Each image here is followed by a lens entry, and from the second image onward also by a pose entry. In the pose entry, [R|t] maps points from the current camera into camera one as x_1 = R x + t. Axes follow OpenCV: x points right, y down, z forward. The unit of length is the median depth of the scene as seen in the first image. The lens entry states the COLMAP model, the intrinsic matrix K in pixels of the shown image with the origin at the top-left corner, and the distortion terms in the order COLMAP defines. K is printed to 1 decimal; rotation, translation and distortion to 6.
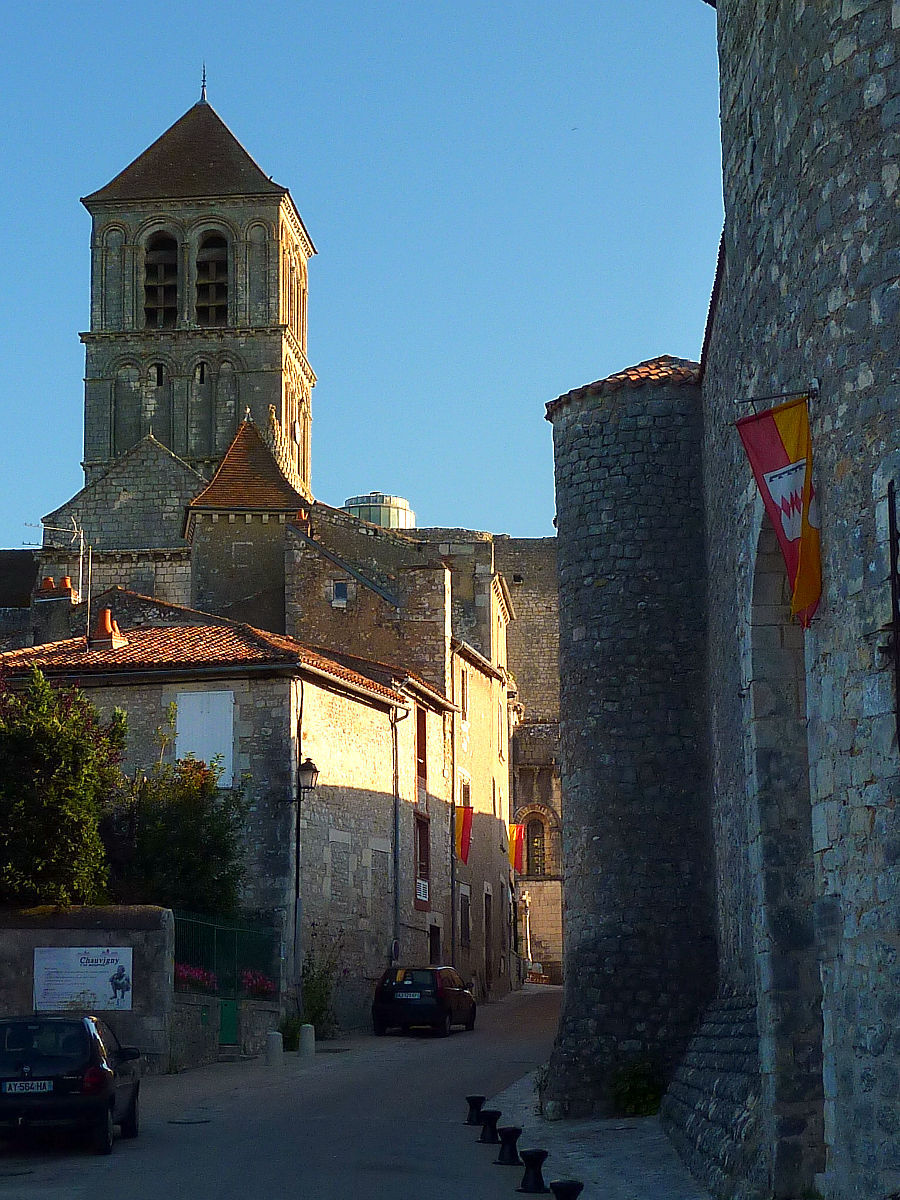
lens RADIAL K [[2478.1, 0, 449.4], [0, 2478.1, 597.9], [0, 0, 1]] dist [-0.003720, 0.000000]
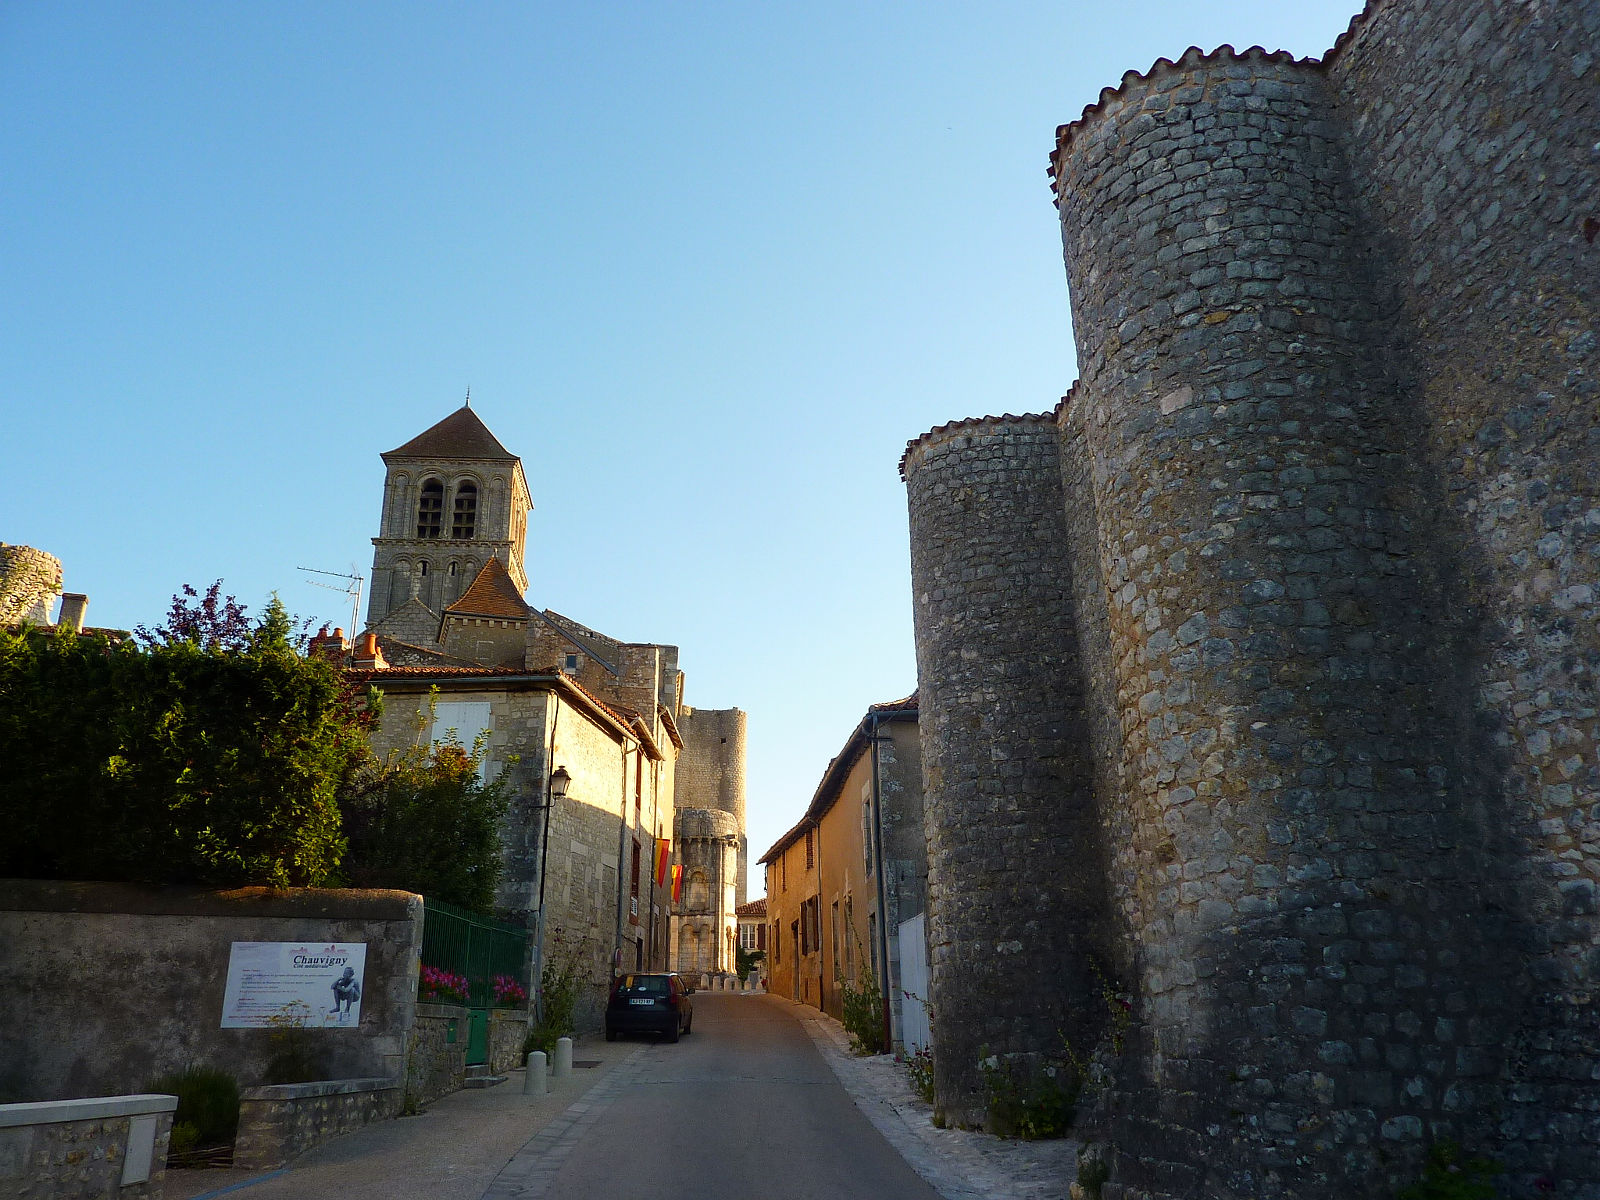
lens RADIAL K [[1185.5, 0, 798.2], [0, 1185.5, 606.4], [0, 0, 1]] dist [-0.027541, 0.004632]
pose [[0.979044, 0.062835, 0.193712, -0.072931], [-0.031938, 0.986814, -0.158678, 0.090090], [-0.201129, 0.149166, 0.968141, 0.592512]]
